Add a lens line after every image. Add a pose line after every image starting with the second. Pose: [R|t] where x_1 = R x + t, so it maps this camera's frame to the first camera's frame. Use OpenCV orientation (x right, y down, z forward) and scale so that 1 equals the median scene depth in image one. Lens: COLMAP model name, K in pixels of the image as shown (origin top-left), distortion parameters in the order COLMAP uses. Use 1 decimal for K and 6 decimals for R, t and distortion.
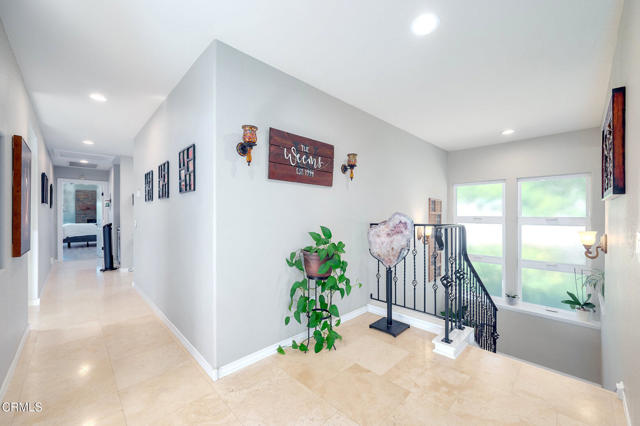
lens RADIAL K [[254.6, 0, 322.4], [0, 254.6, 213.9], [0, 0, 1]] dist [-0.000352, 0.000635]
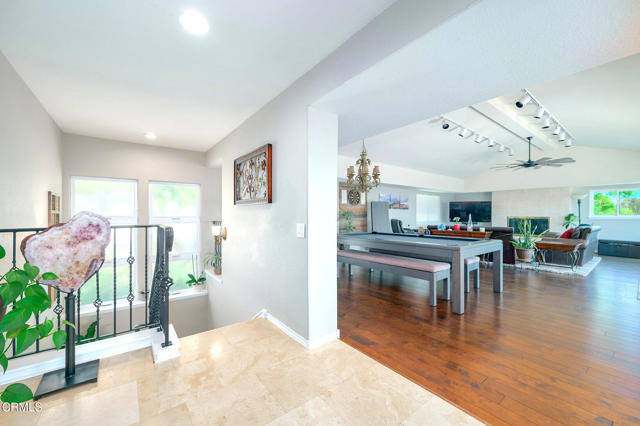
lens RADIAL K [[254.6, 0, 323.0], [0, 254.6, 214.9], [0, 0, 1]] dist [-0.000352, 0.000635]
pose [[0.102644, 0.000257, 0.994718, -0.347721], [-0.004805, 0.999988, 0.000238, 0.001906], [-0.994707, -0.004804, 0.102645, 0.260428]]
